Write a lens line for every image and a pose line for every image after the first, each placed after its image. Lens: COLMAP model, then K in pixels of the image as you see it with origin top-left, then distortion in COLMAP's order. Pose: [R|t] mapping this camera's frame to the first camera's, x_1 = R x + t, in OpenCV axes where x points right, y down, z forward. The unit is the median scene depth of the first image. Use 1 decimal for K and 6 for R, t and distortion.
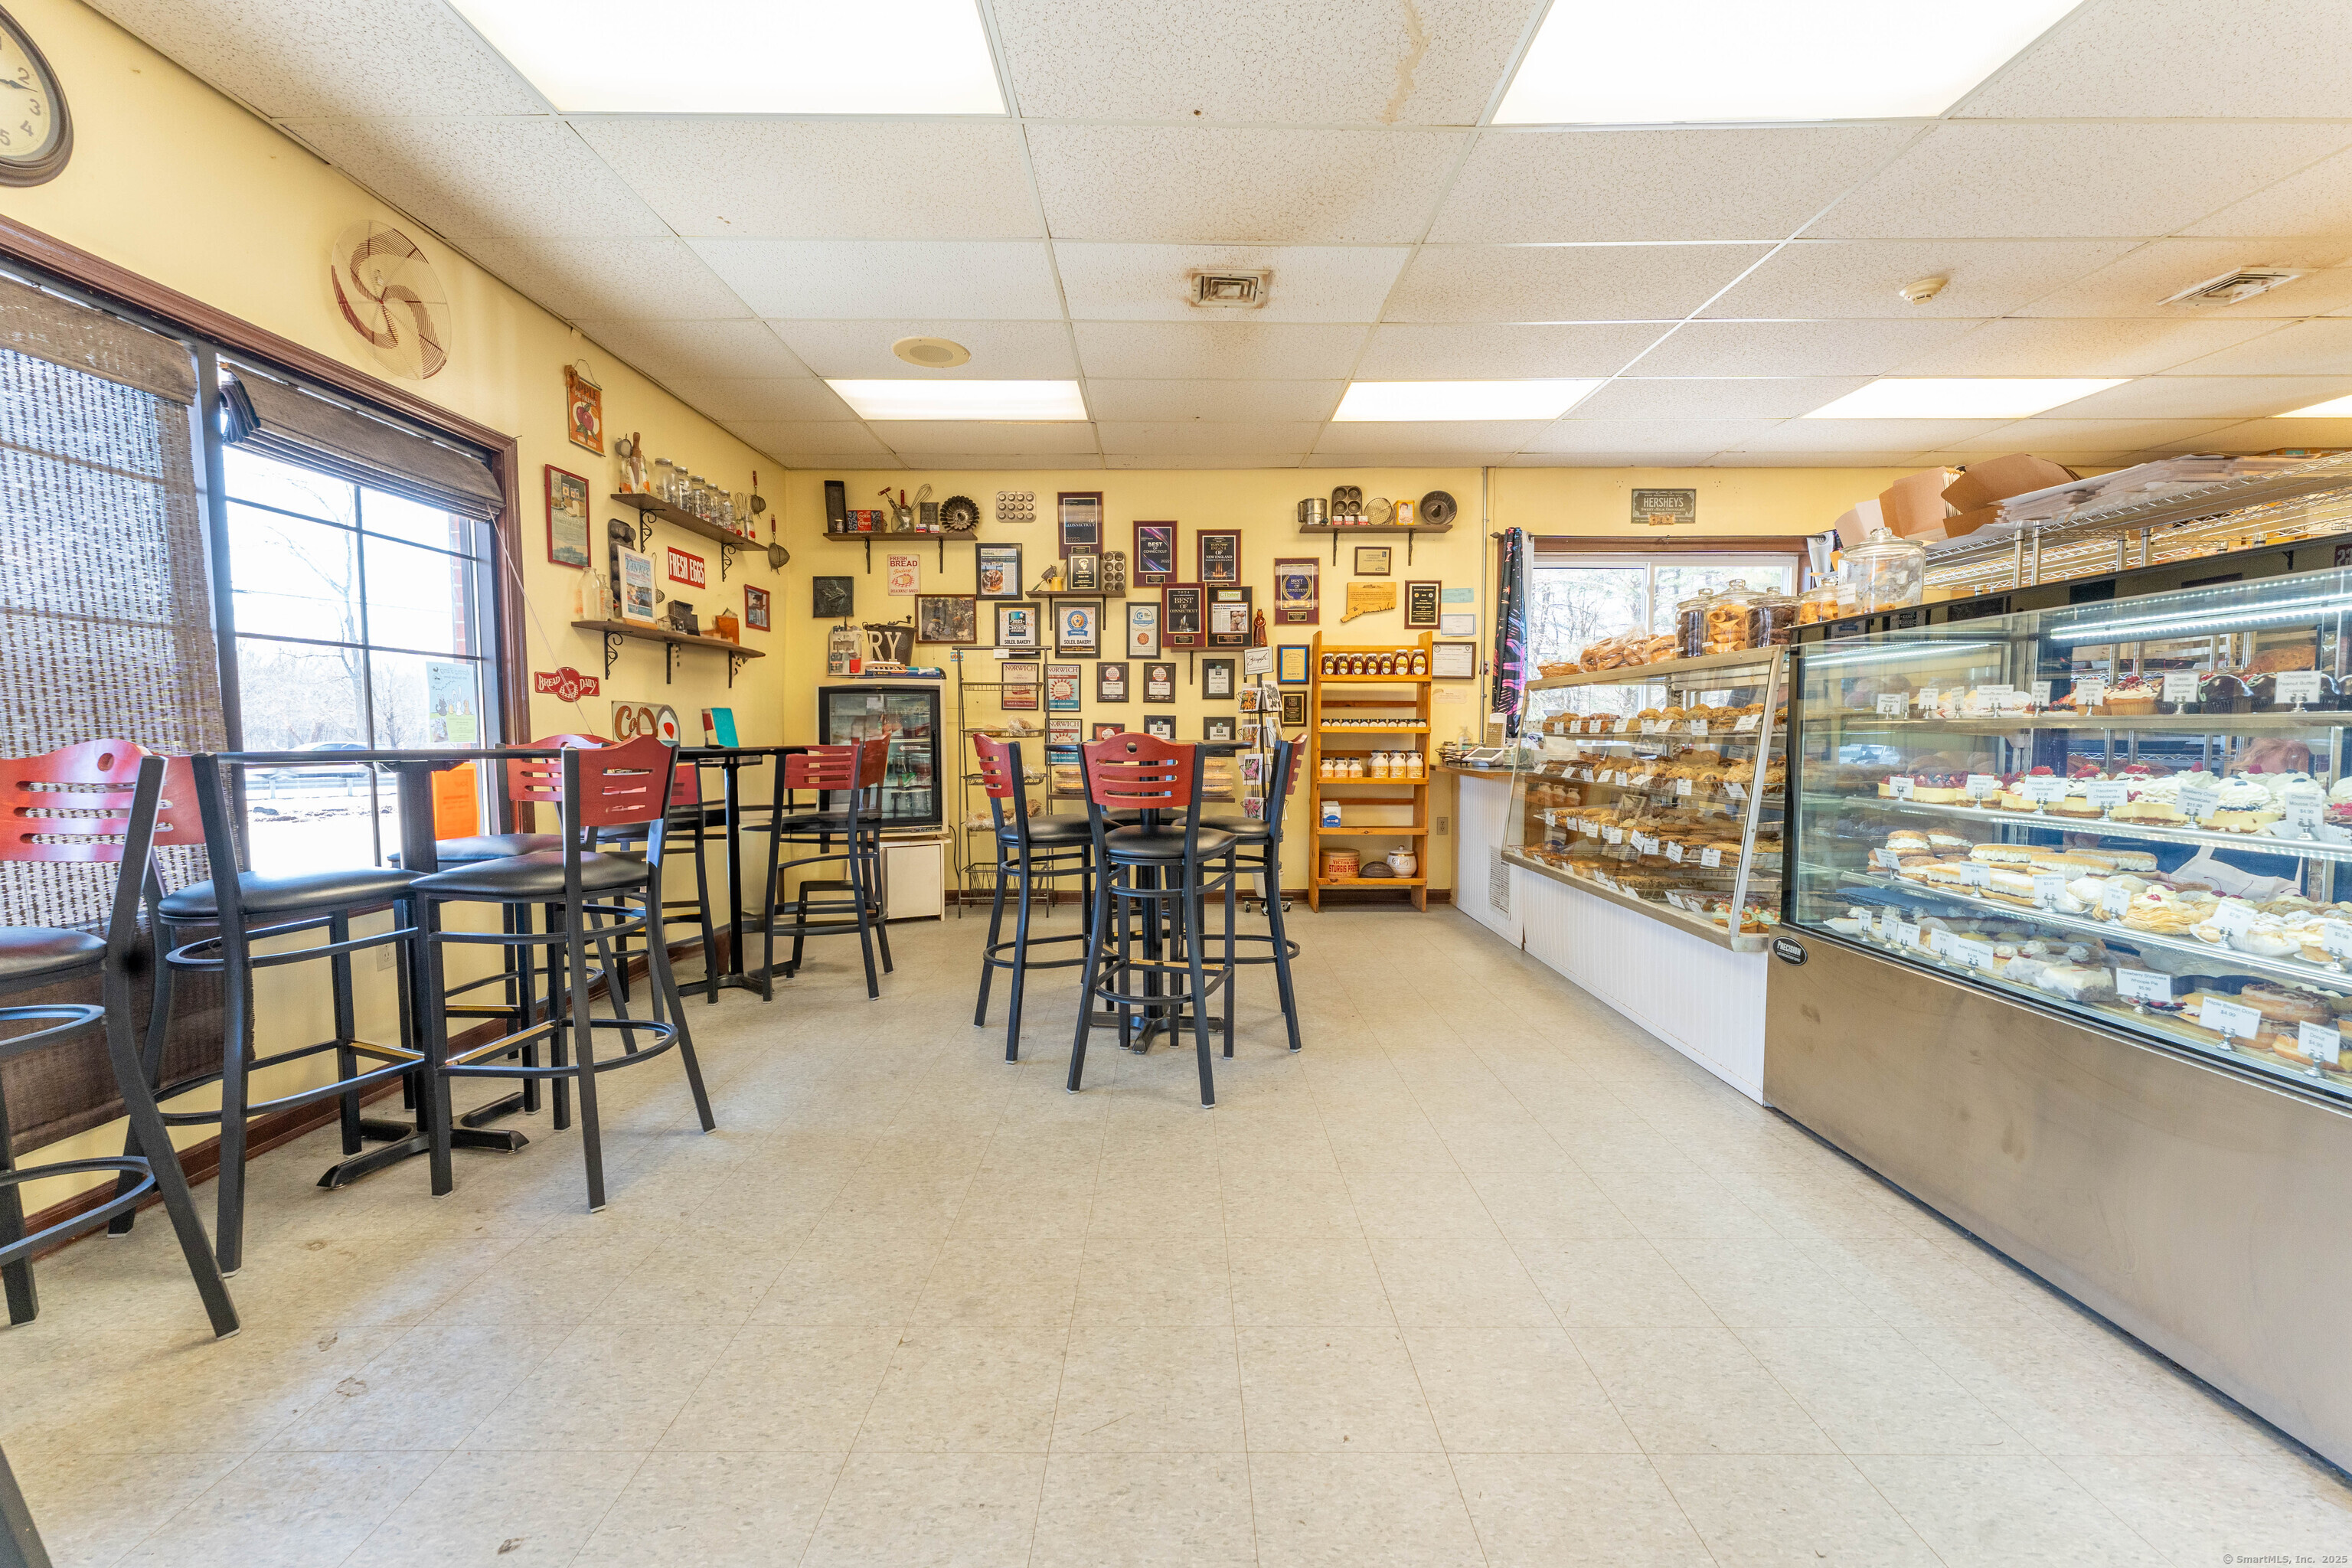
lens RADIAL K [[937.7, 0, 1174.5], [0, 937.7, 785.1], [0, 0, 1]] dist [0.000973, -0.000035]
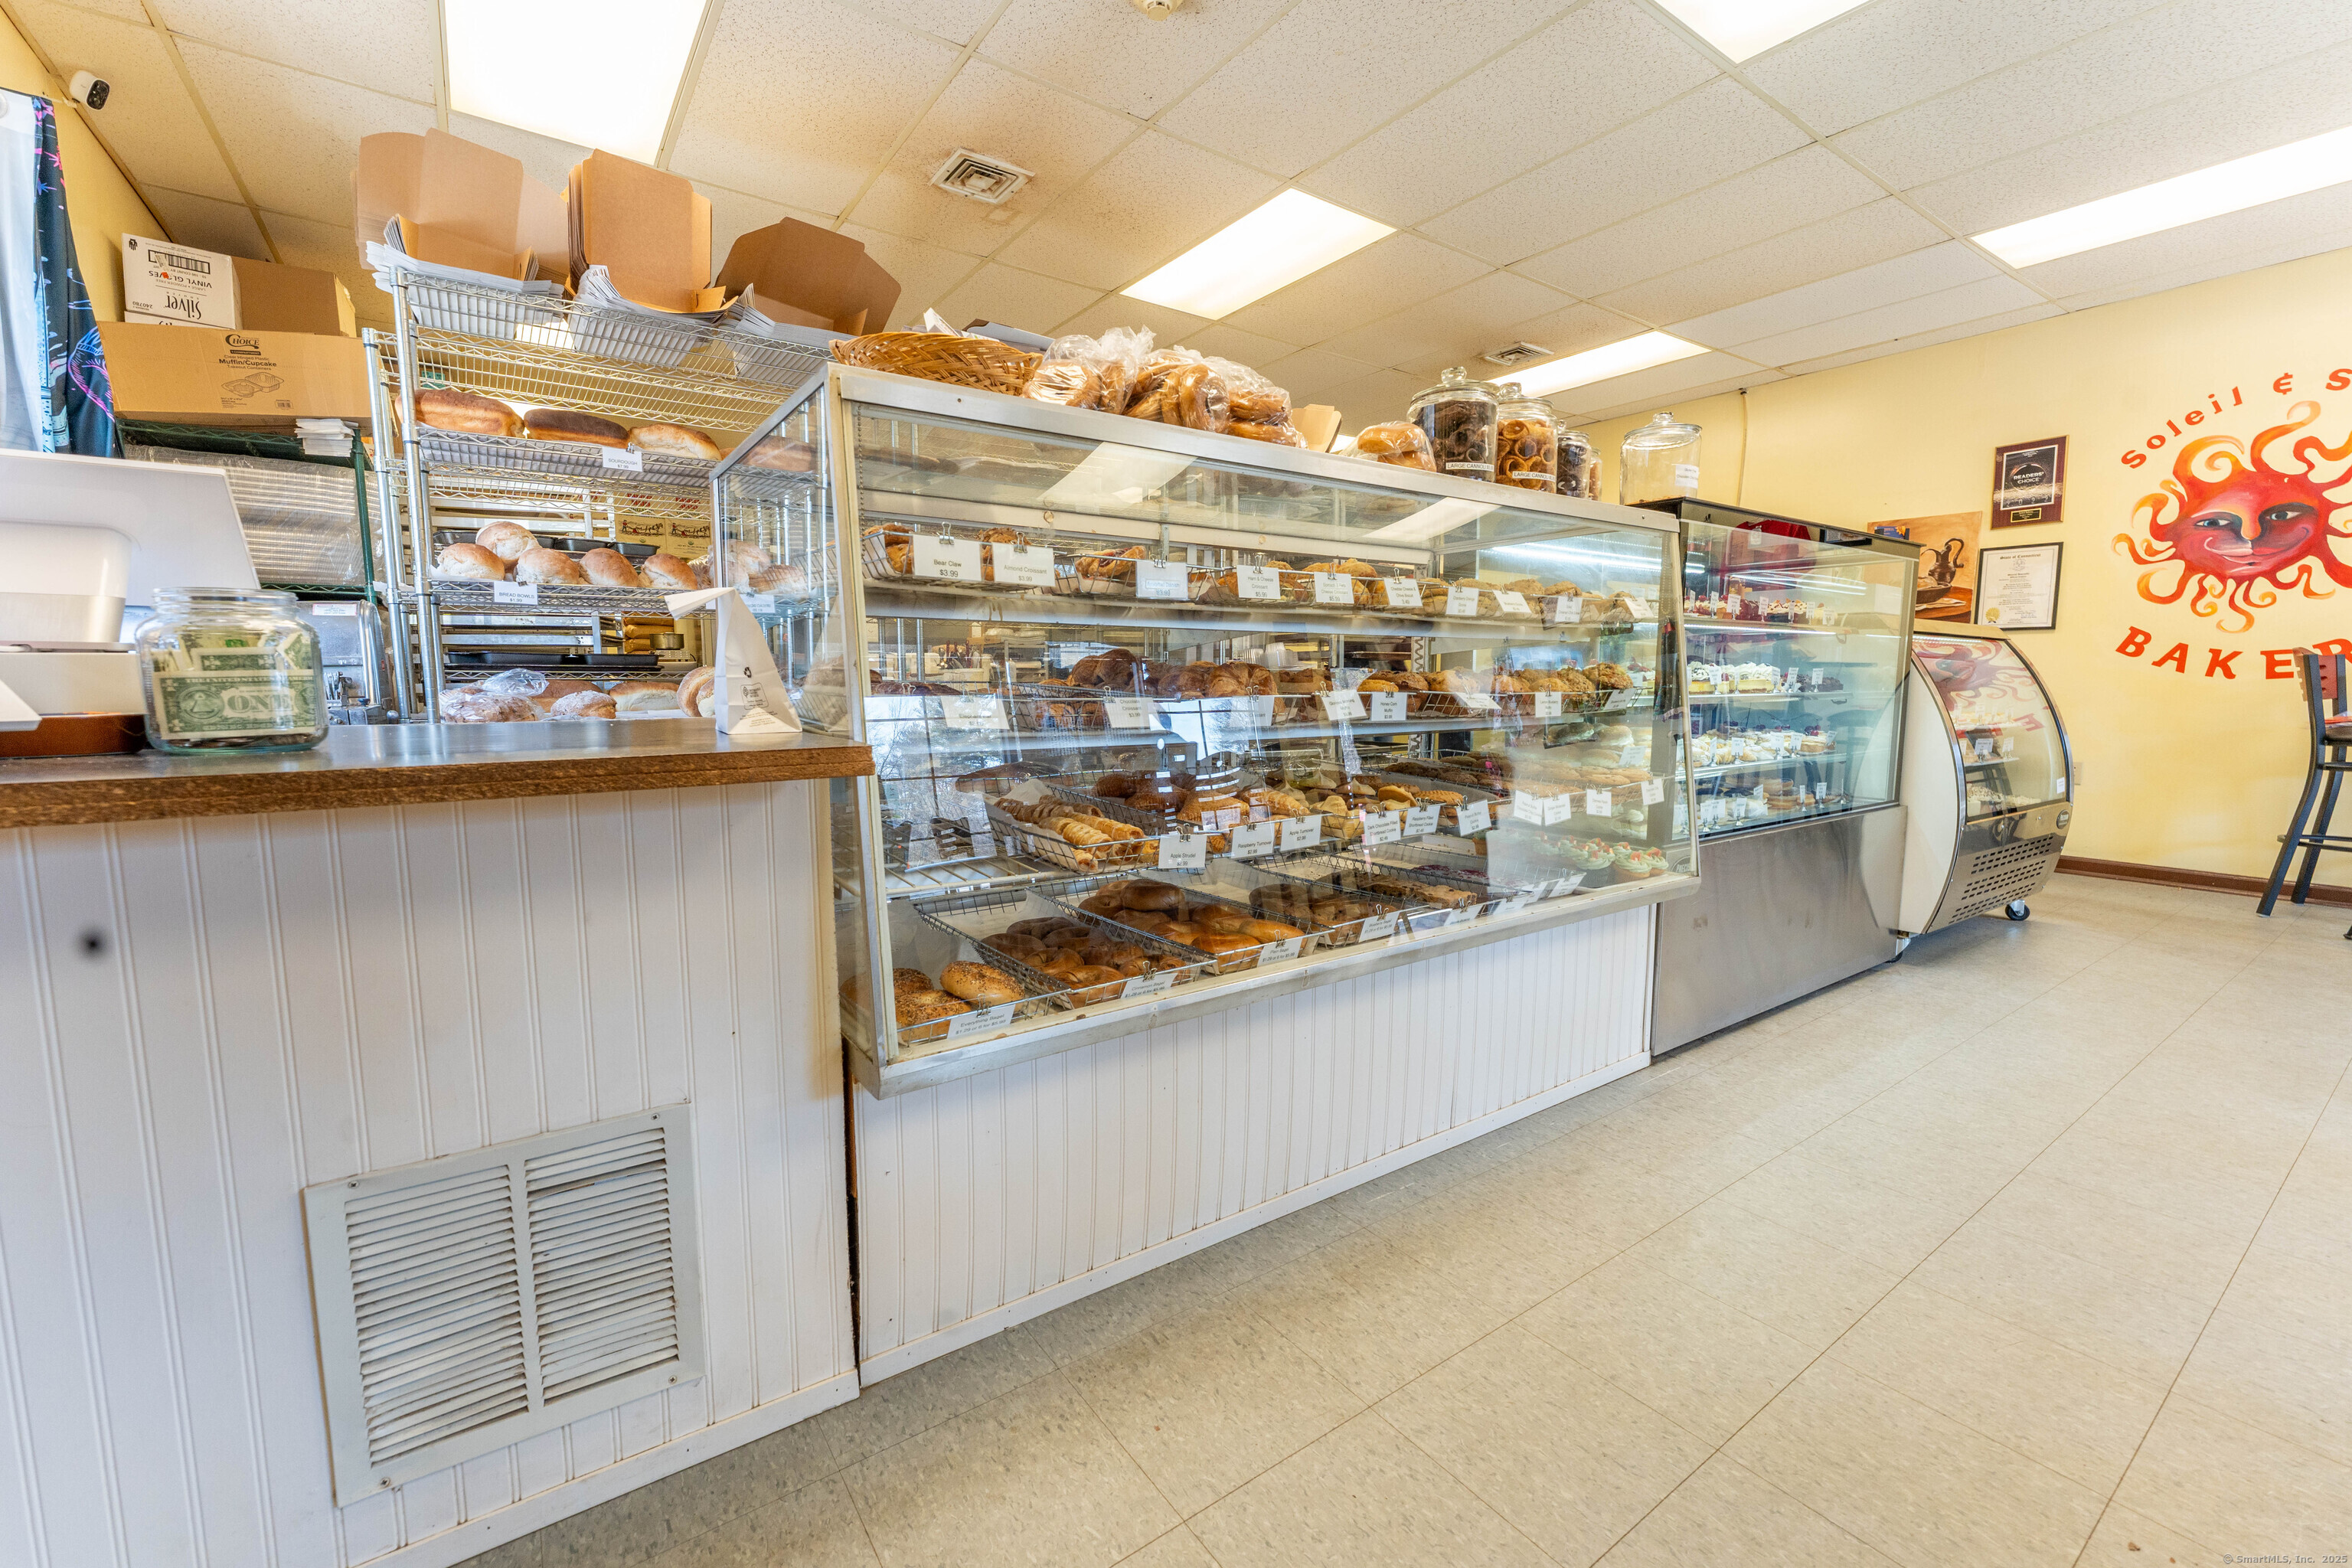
lens RADIAL K [[968.4, 0, 1176.5], [0, 968.4, 782.7], [0, 0, 1]] dist [-0.000081, -0.000011]
pose [[-0.576925, -0.087101, 0.812140, 0.087942], [0.050031, 0.988663, 0.141573, -0.027604], [-0.815264, 0.122309, -0.566026, 0.872460]]
